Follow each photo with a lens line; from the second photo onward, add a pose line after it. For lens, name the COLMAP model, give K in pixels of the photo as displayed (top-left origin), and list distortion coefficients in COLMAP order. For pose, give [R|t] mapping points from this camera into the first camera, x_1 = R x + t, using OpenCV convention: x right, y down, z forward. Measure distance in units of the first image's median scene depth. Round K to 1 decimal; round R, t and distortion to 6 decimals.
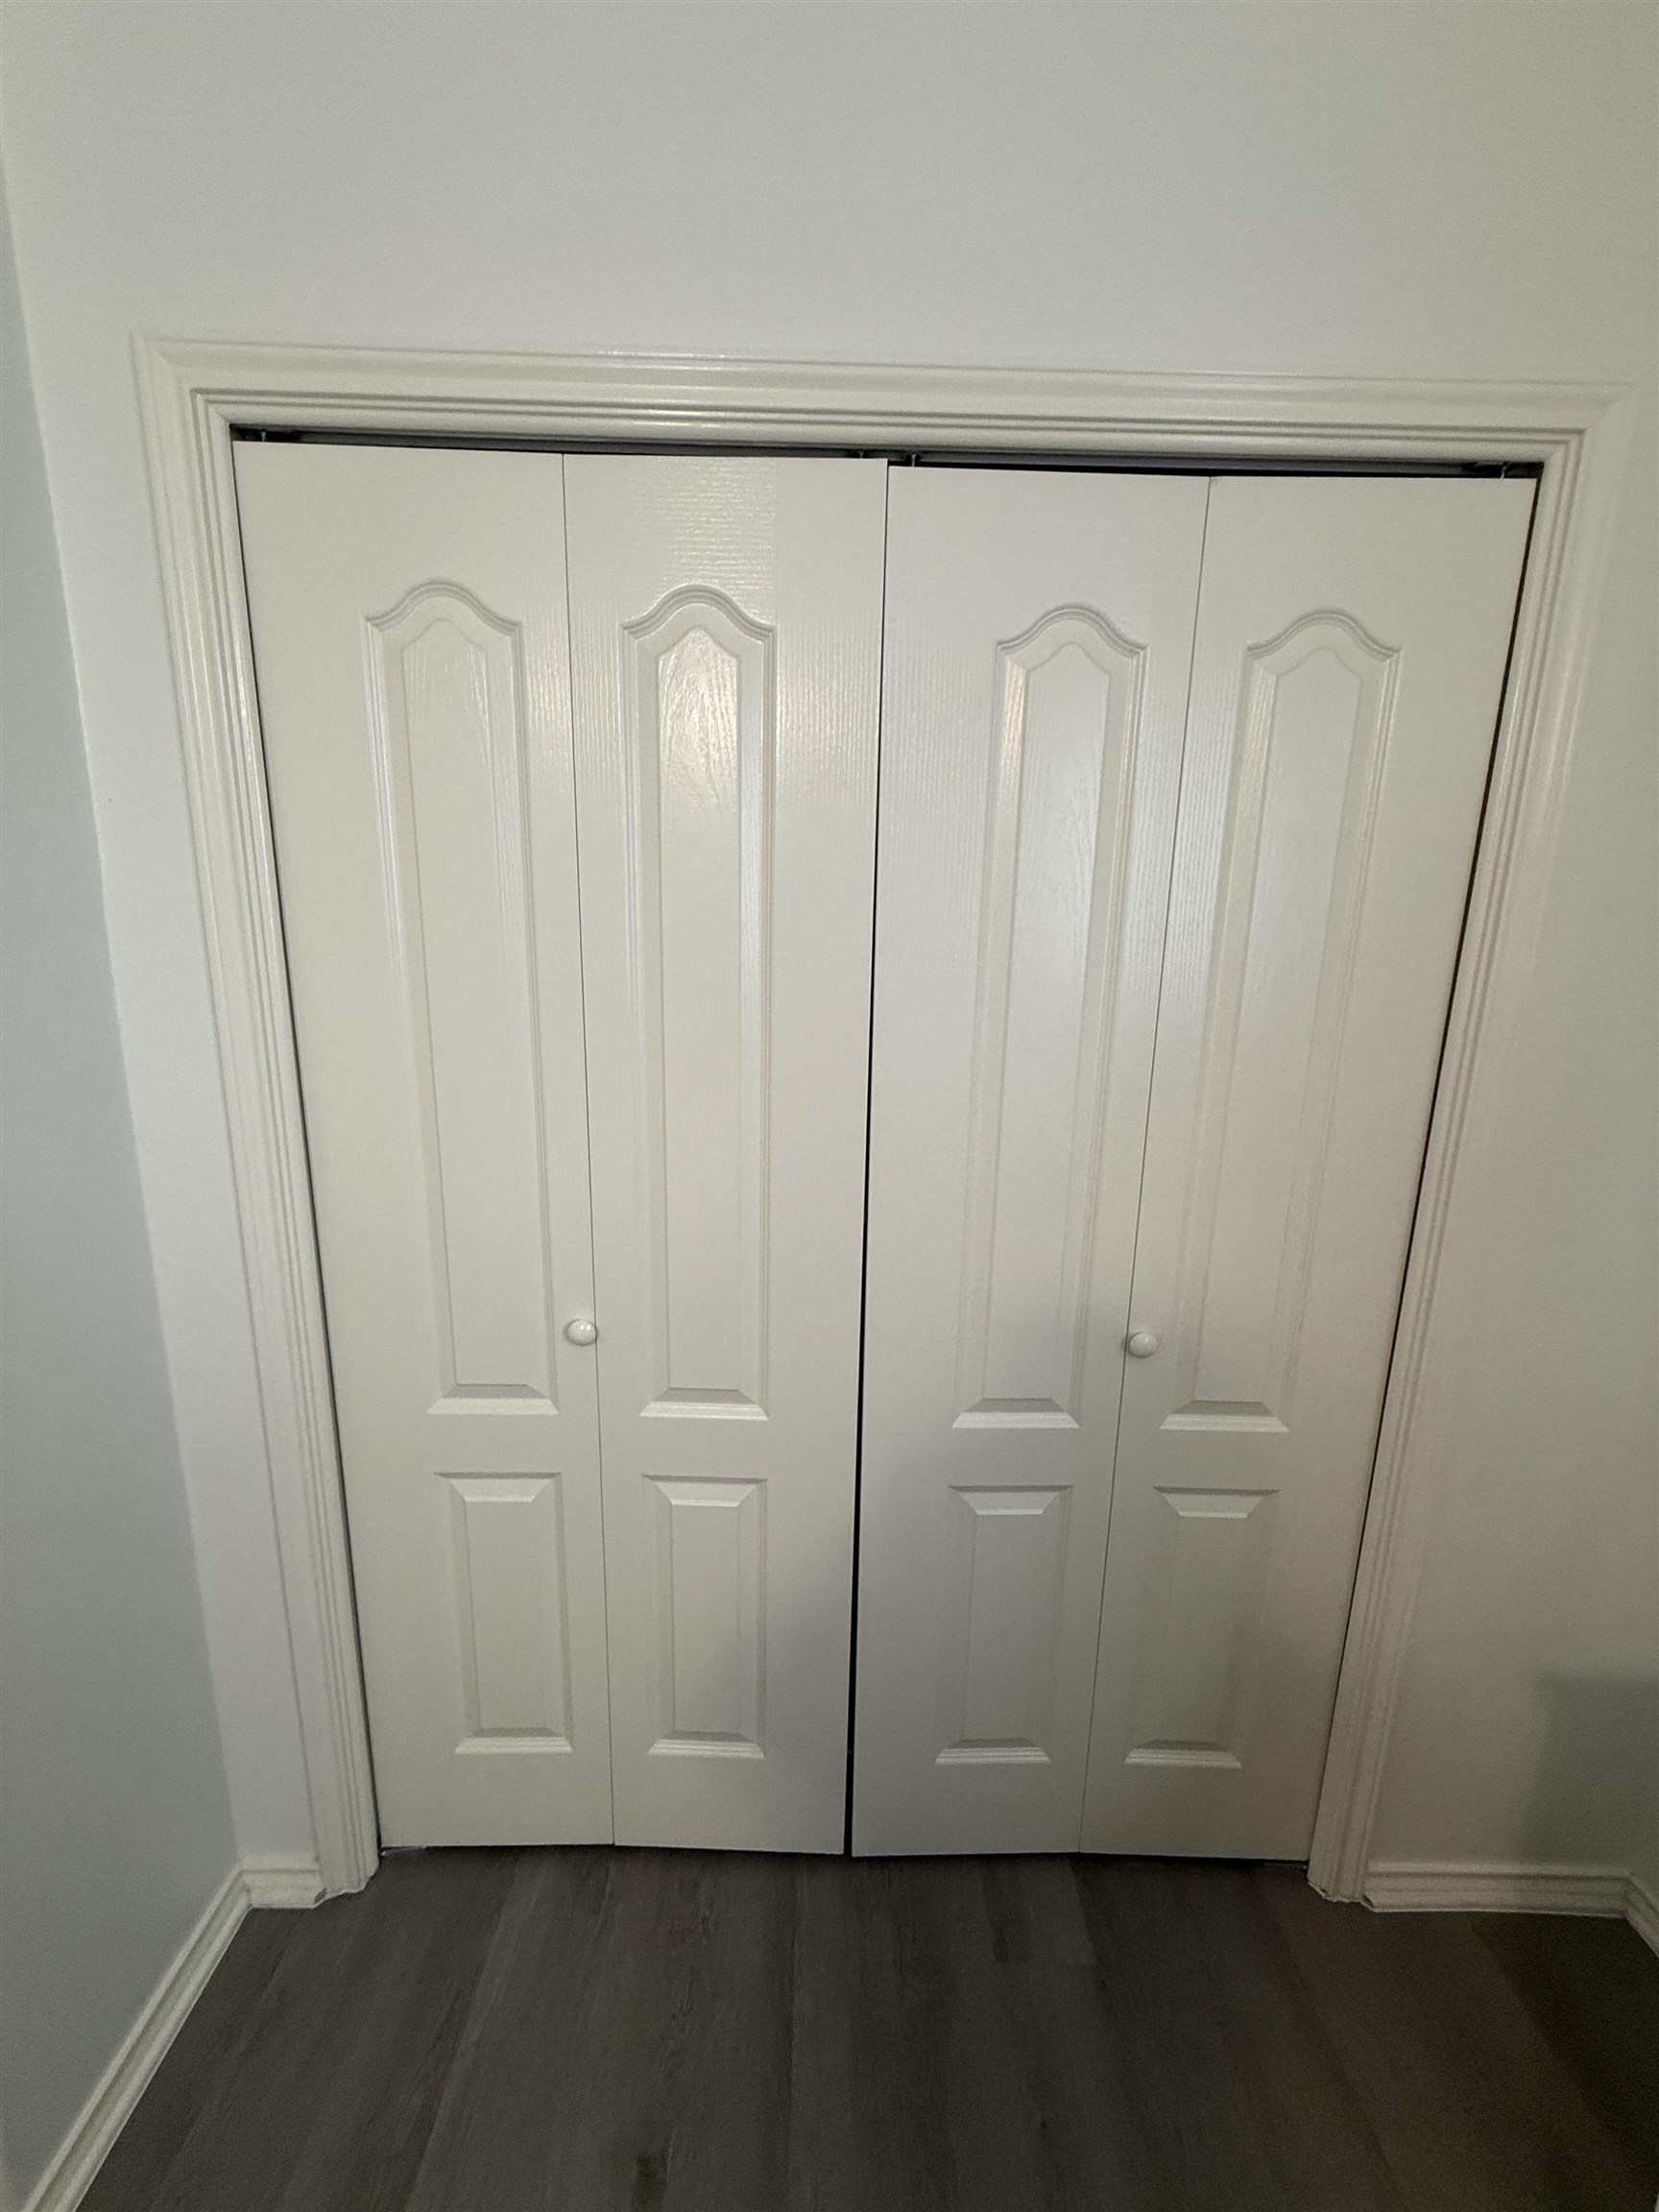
lens RADIAL K [[880.2, 0, 829.5], [0, 880.2, 1106.0], [0, 0, 1]] dist [-0.000693, 0.000232]
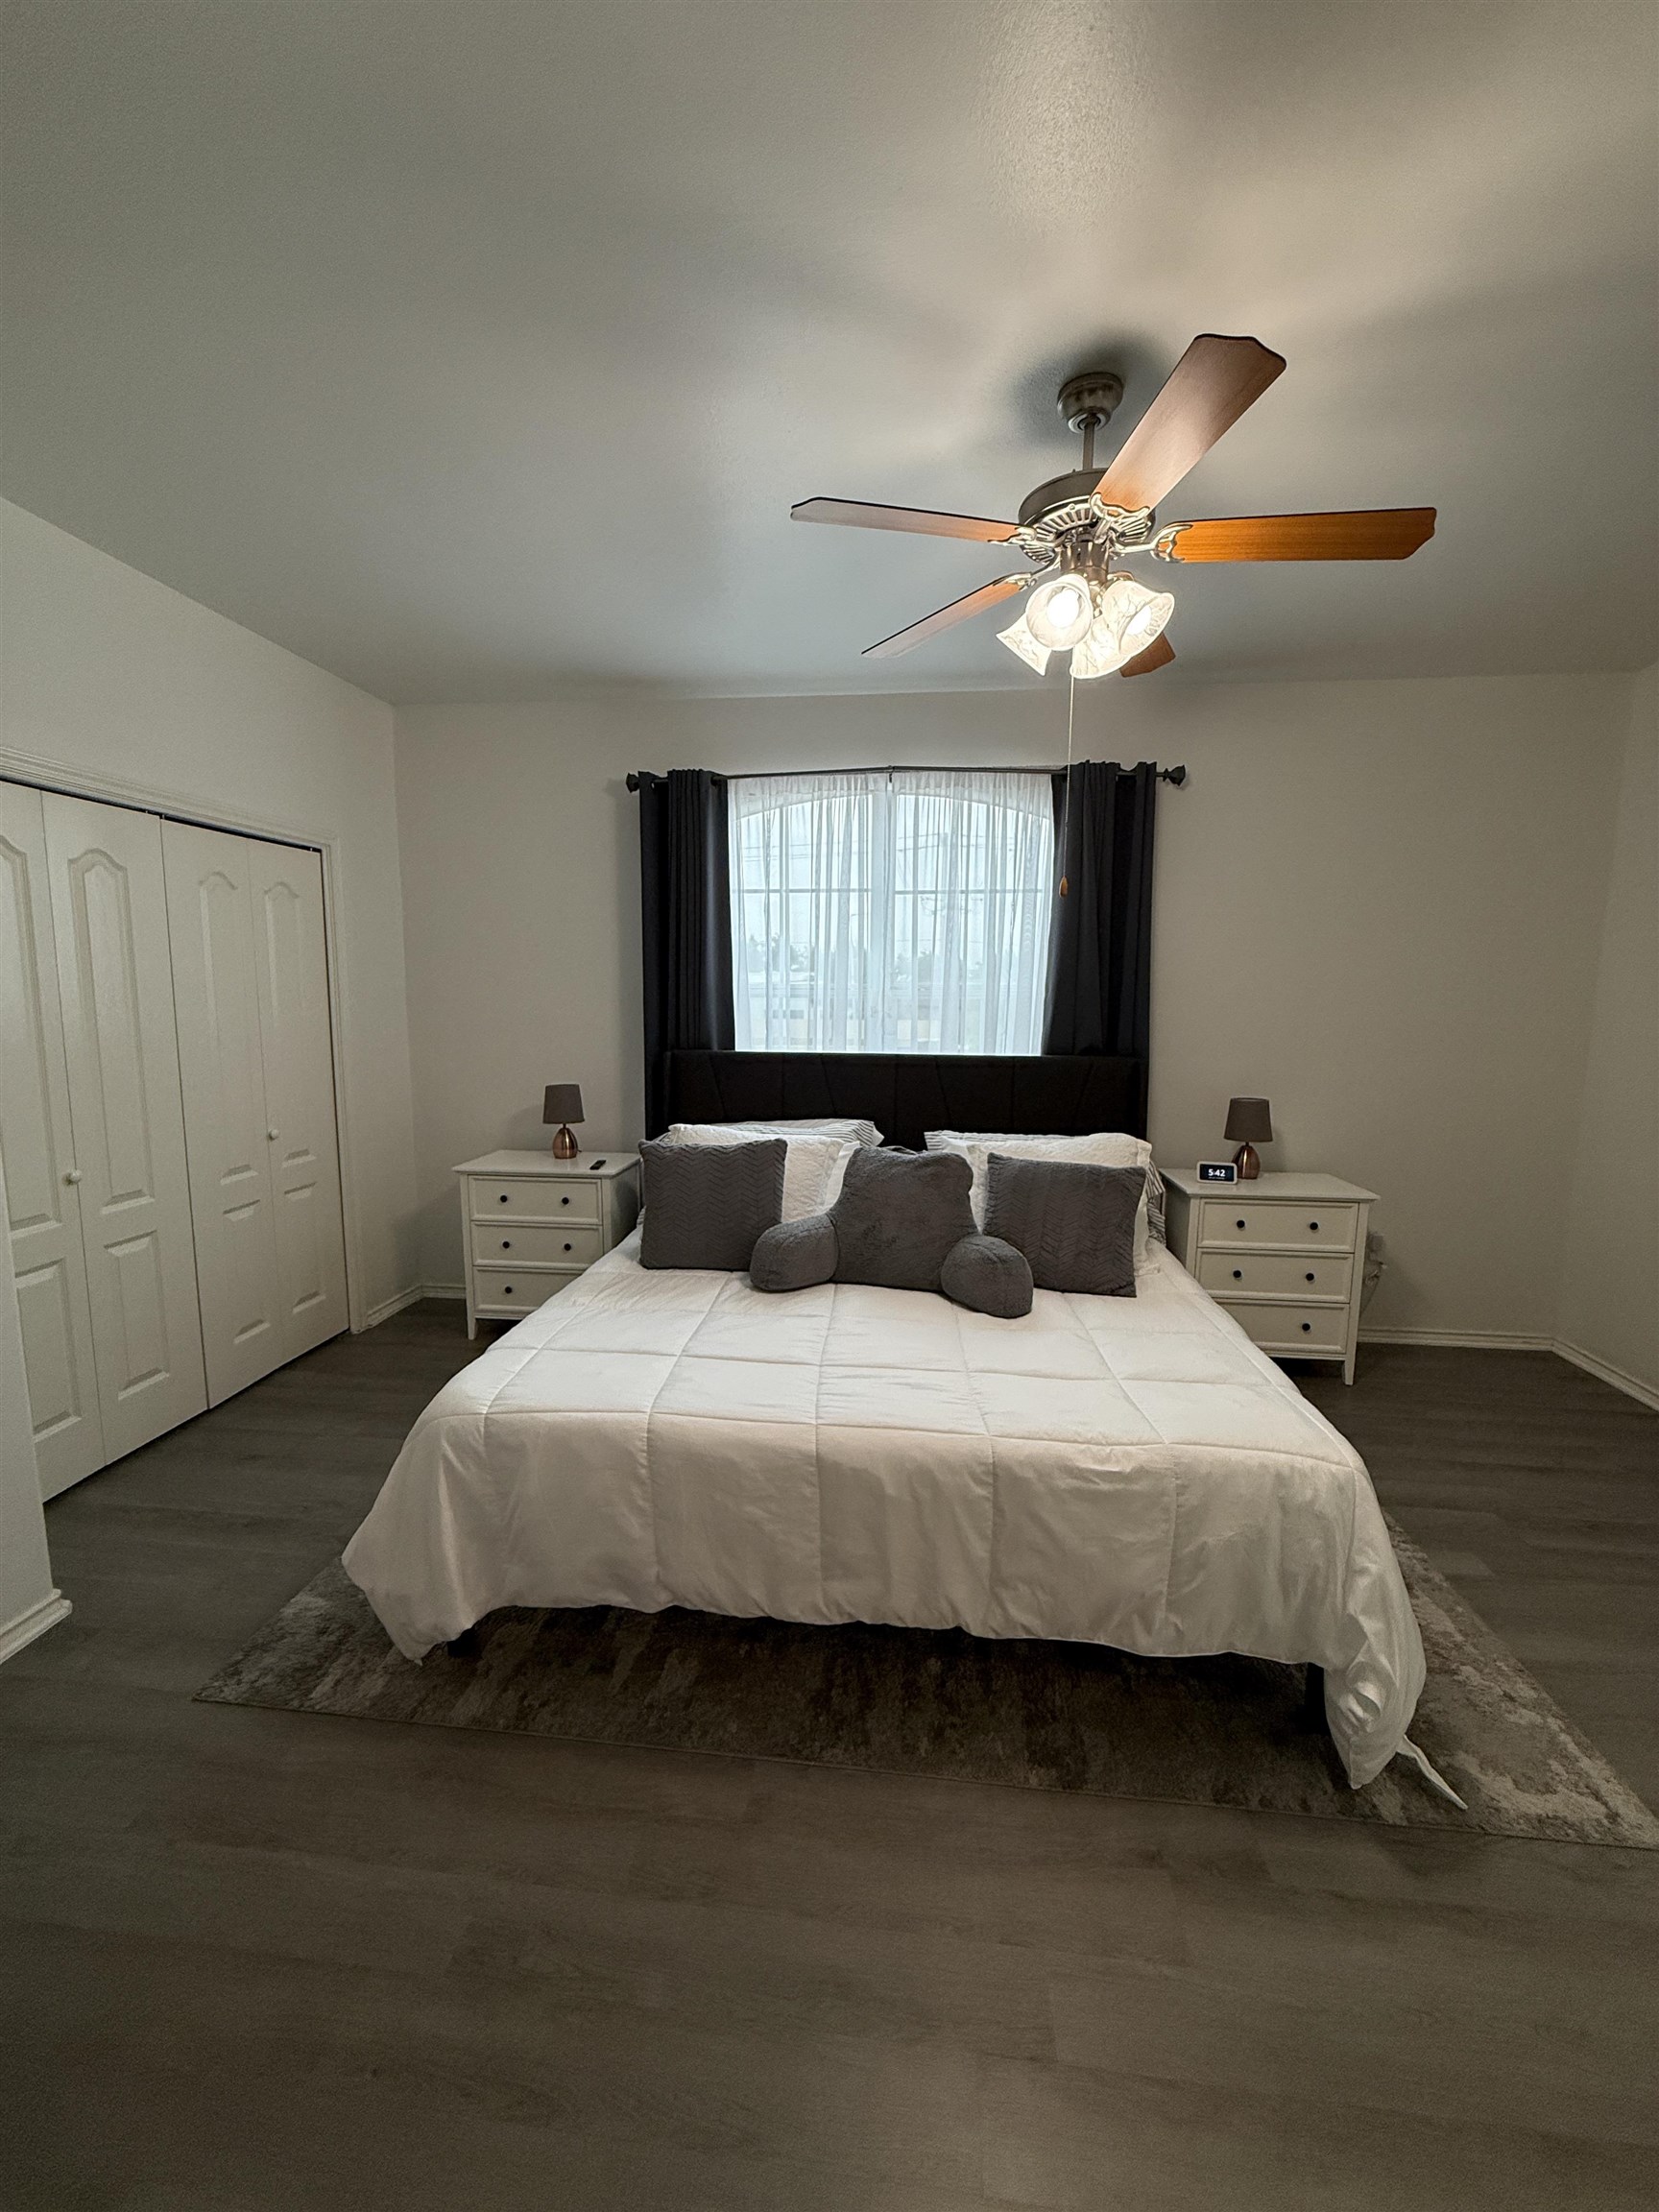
lens RADIAL K [[880.2, 0, 829.5], [0, 880.2, 1106.0], [0, 0, 1]] dist [-0.000693, 0.000232]
pose [[0.119358, -0.150635, 0.981358, -2.037016], [0.194845, 0.972757, 0.125617, 0.175716], [-0.973545, 0.176219, 0.145457, -1.045069]]
